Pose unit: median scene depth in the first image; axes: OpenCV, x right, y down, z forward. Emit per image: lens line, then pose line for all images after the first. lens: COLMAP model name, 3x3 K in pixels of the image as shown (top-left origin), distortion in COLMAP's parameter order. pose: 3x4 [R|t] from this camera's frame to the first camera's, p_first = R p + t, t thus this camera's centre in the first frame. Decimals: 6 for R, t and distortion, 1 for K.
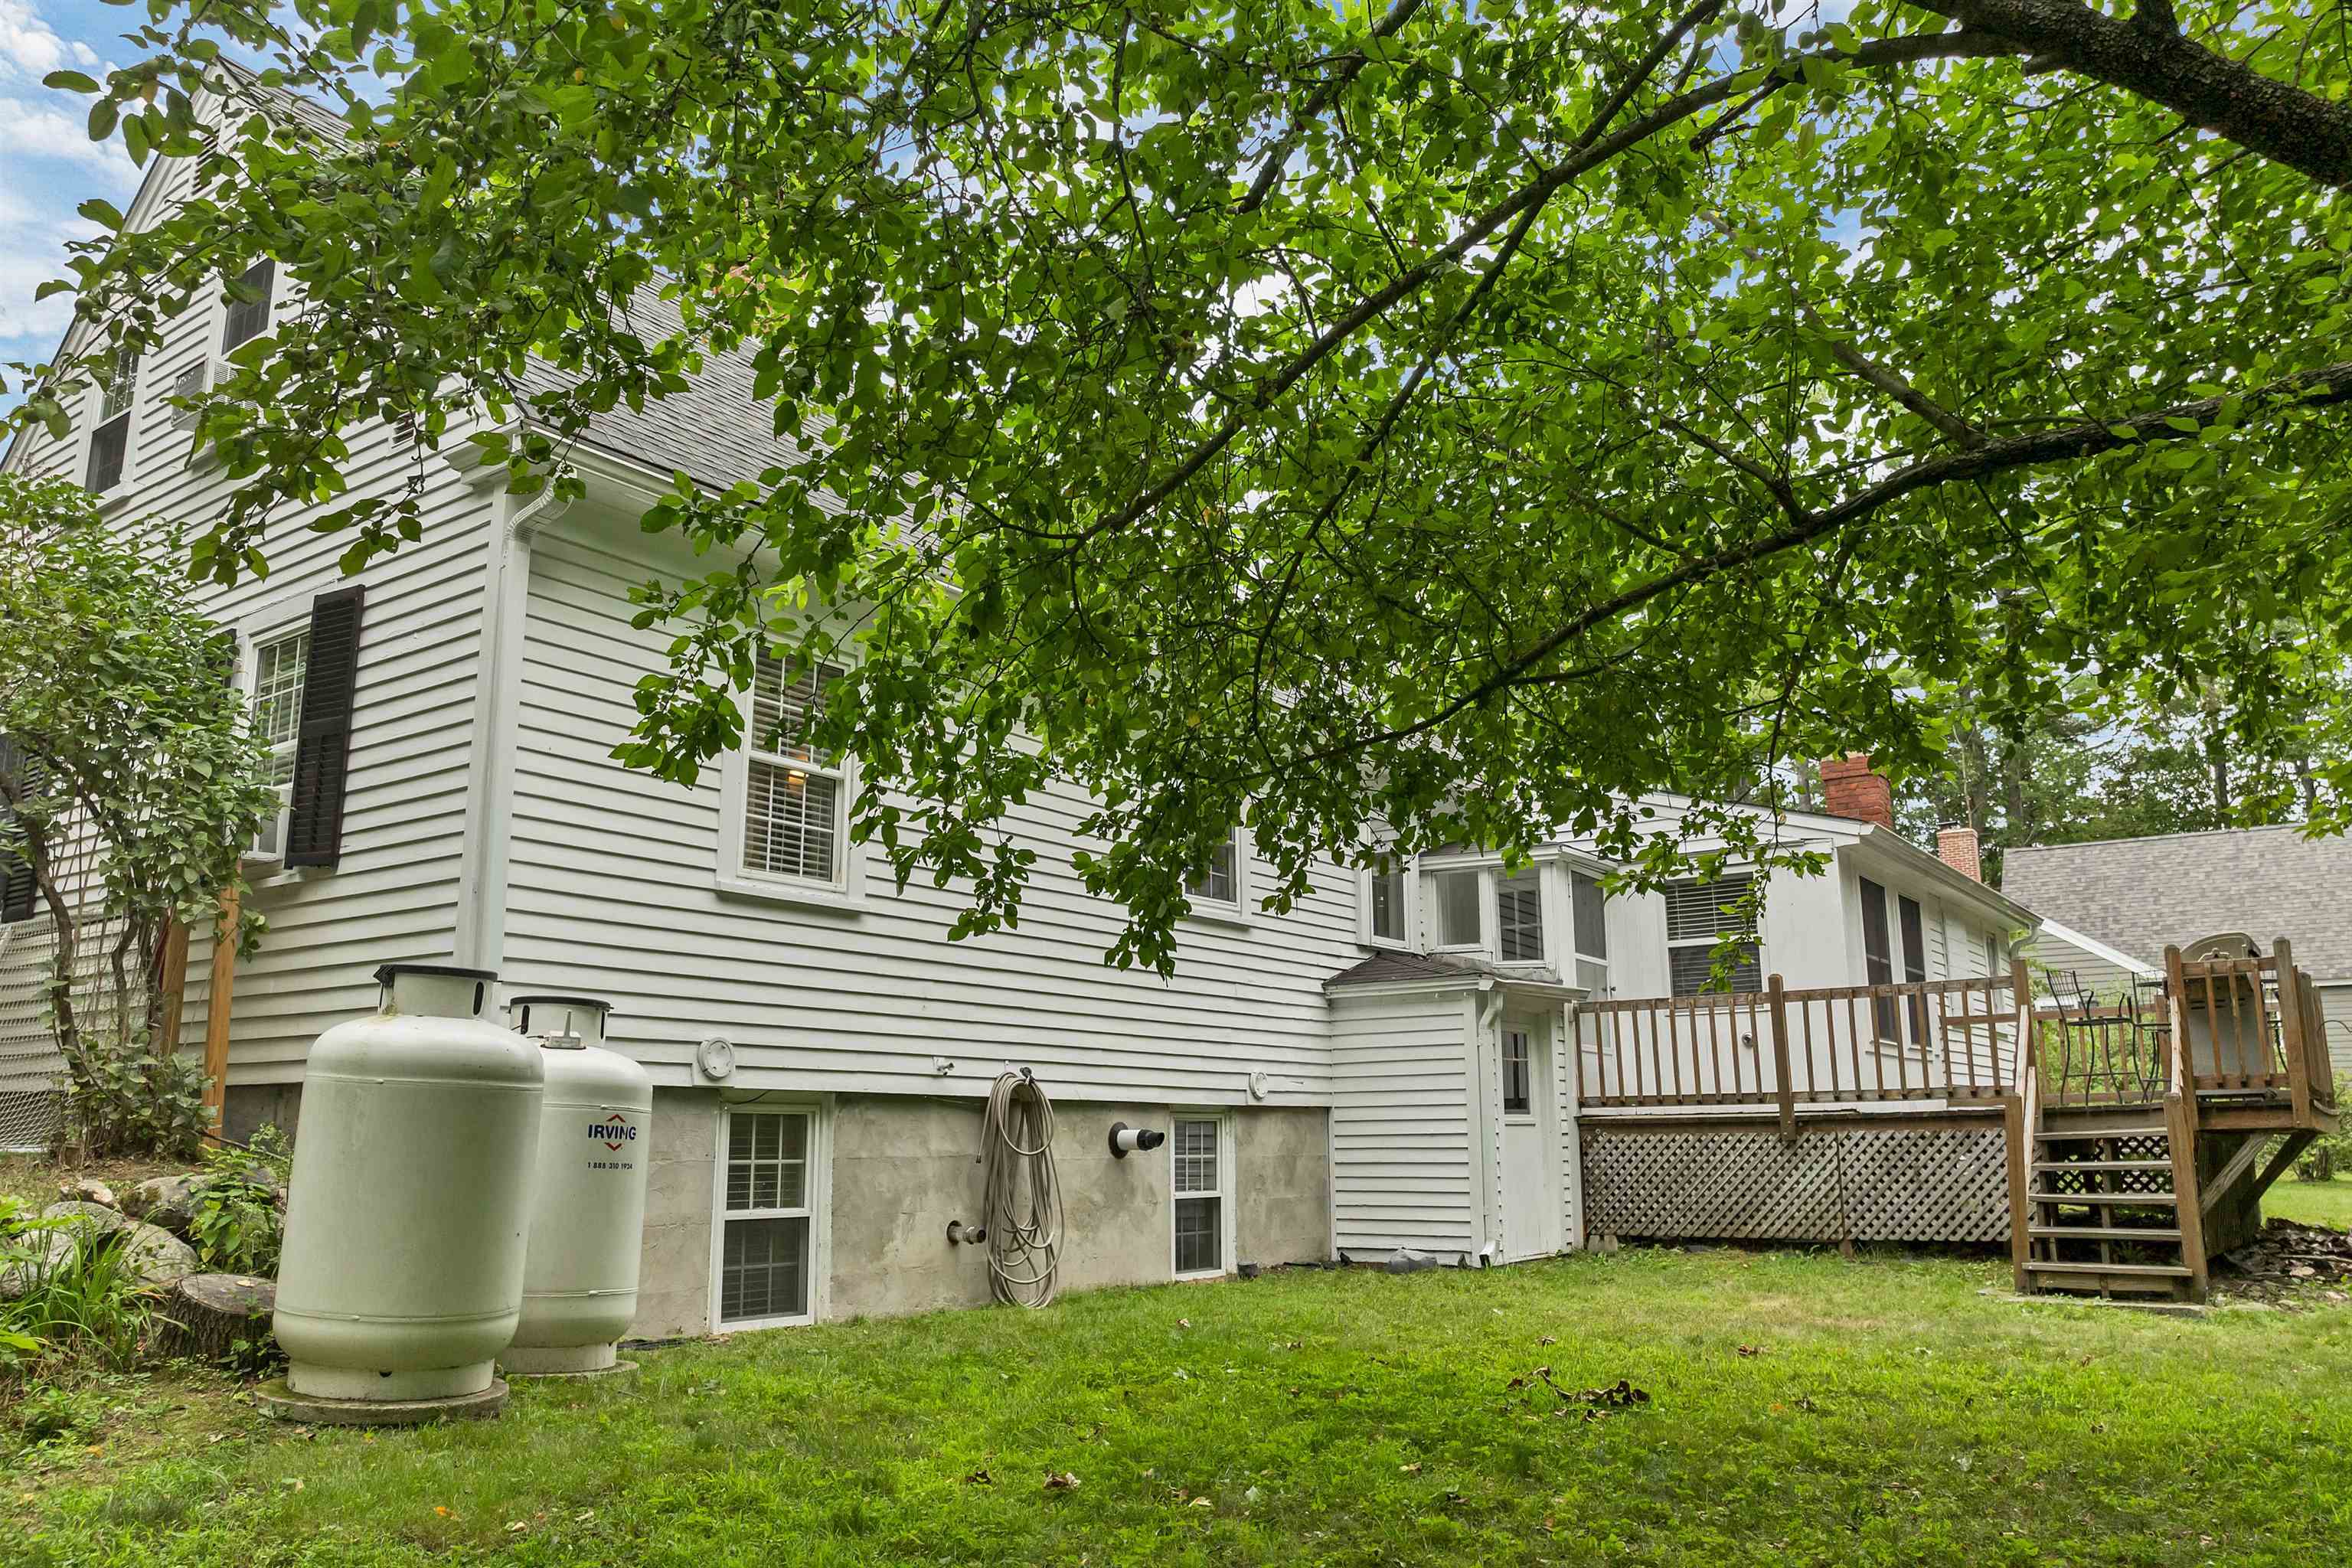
lens RADIAL K [[1690.9, 0, 1188.1], [0, 1690.9, 779.7], [0, 0, 1]] dist [-0.035518, -0.002921]
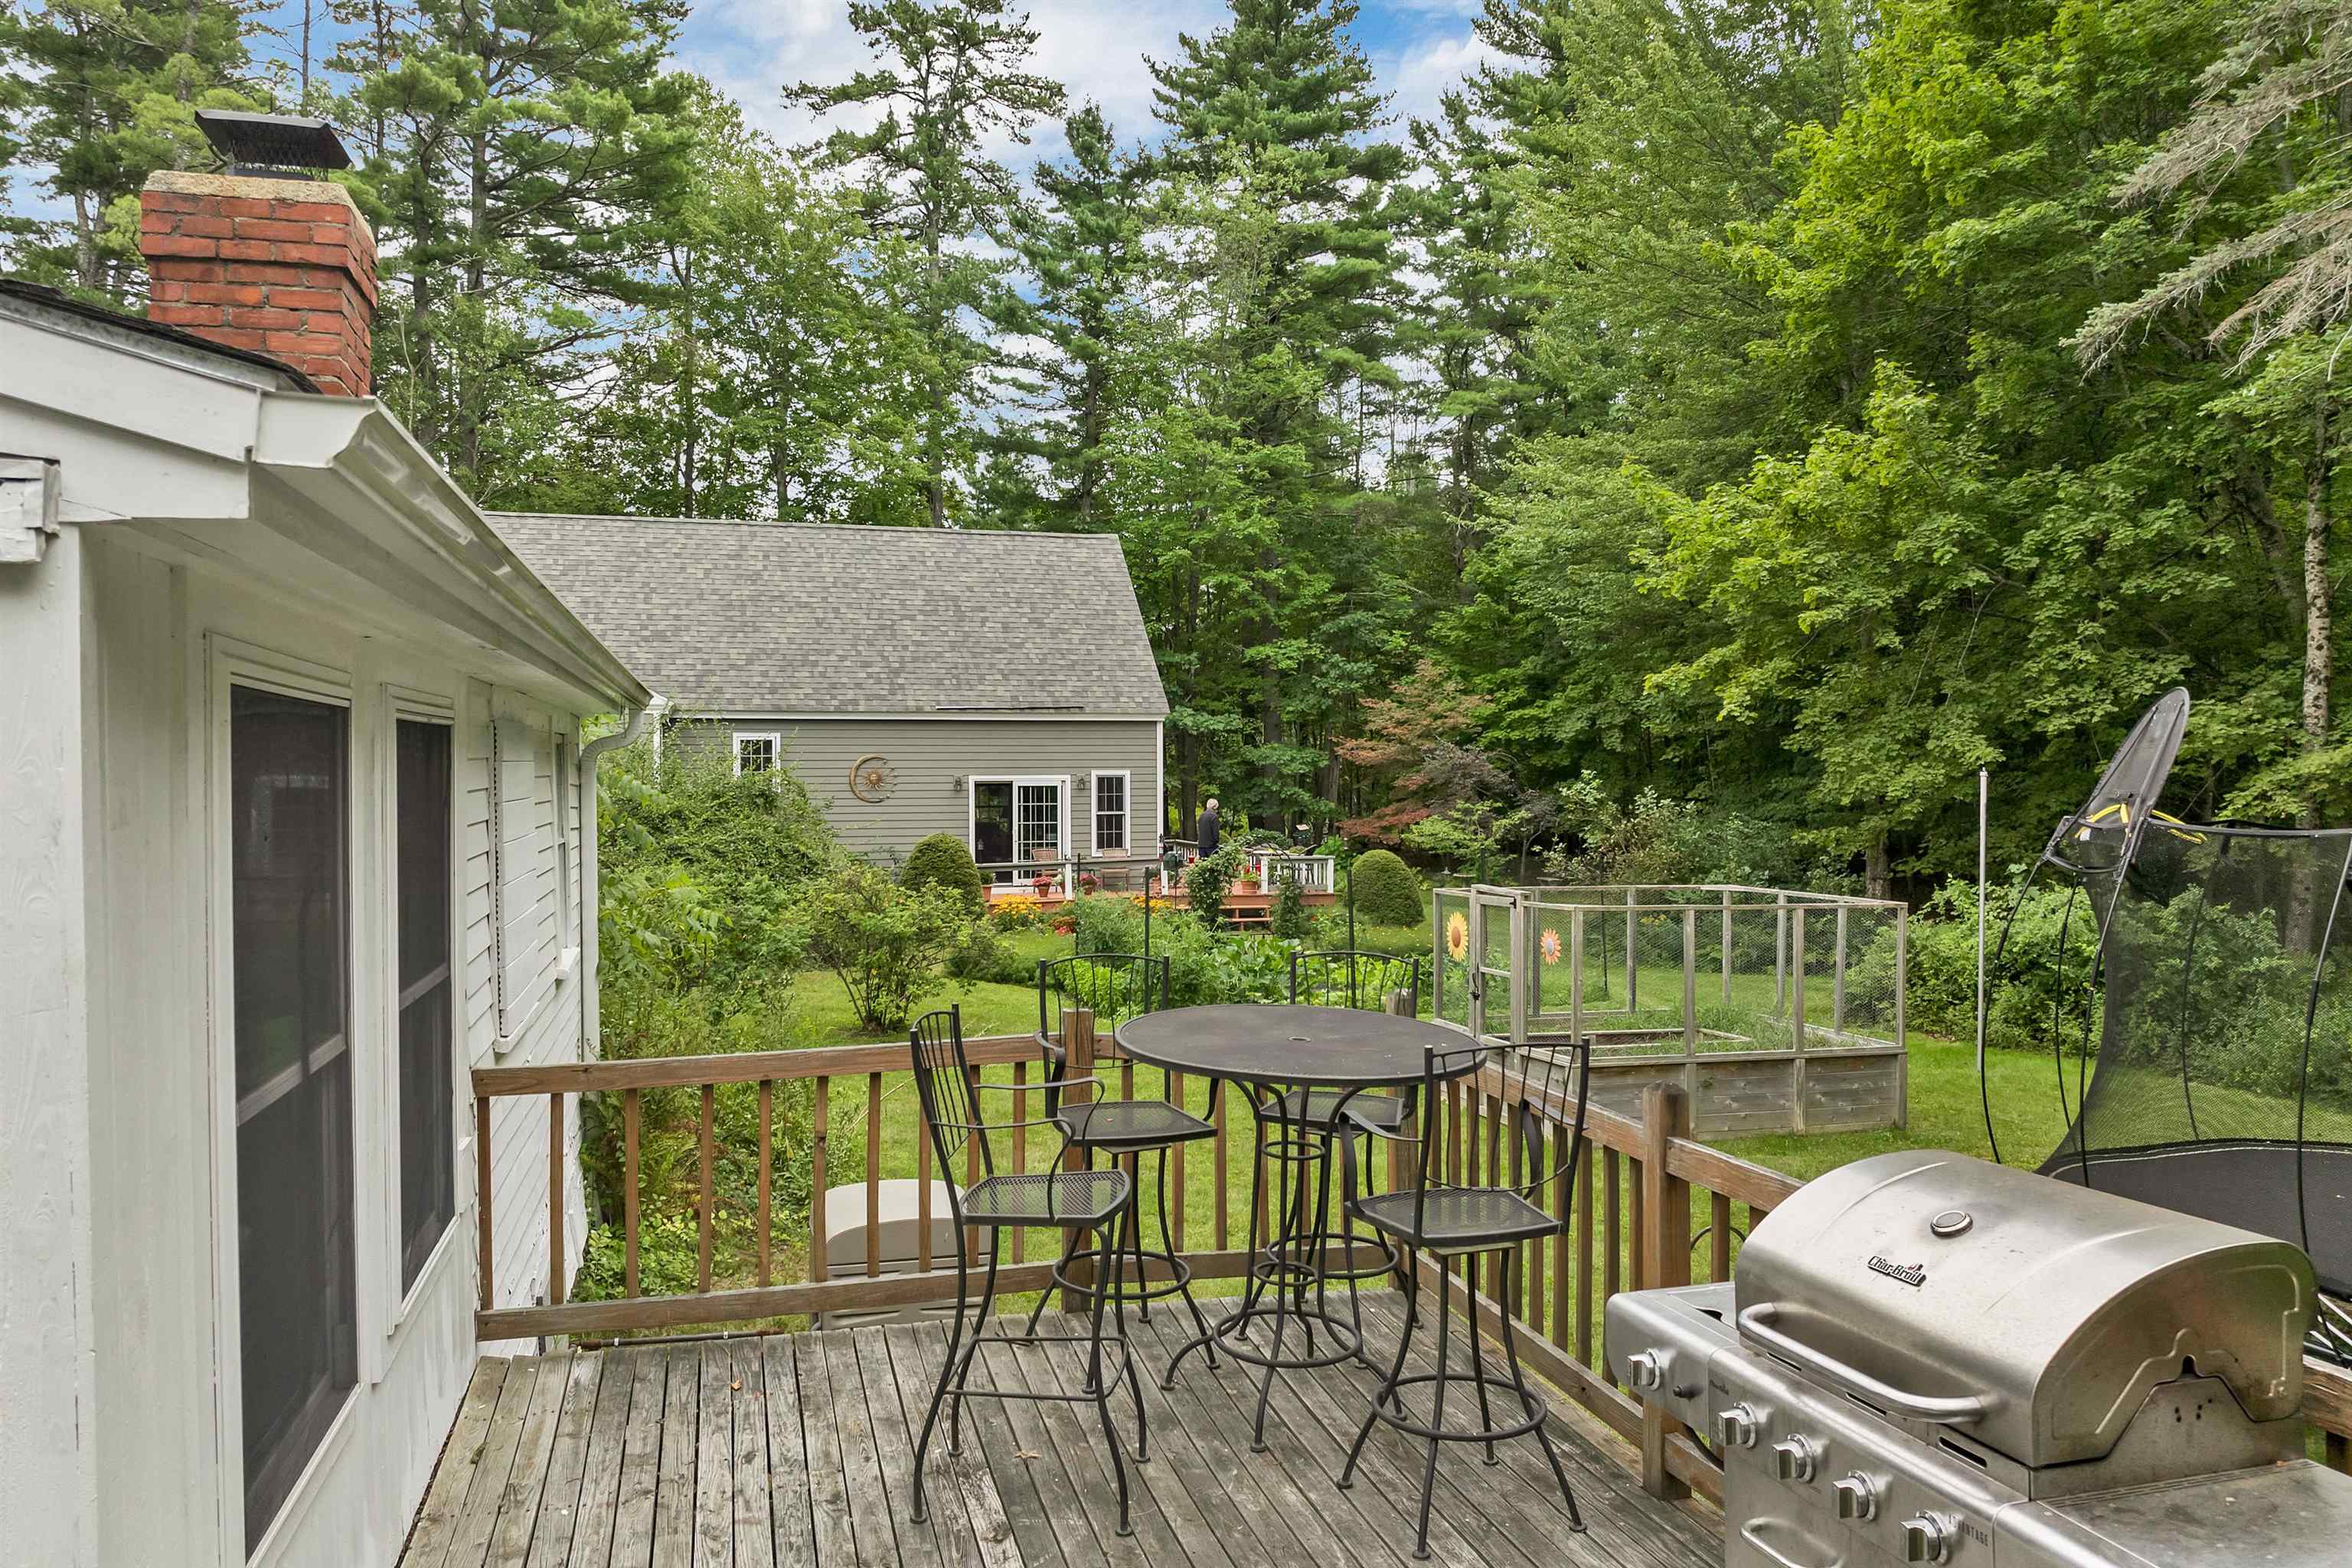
lens RADIAL K [[1690.9, 0, 1188.1], [0, 1690.9, 779.7], [0, 0, 1]] dist [-0.035518, -0.002921]
pose [[0.629245, 0.001325, 0.777206, 0.428541], [-0.163460, 0.977857, 0.130674, 0.034957], [-0.759823, -0.209269, 0.615529, 1.069189]]
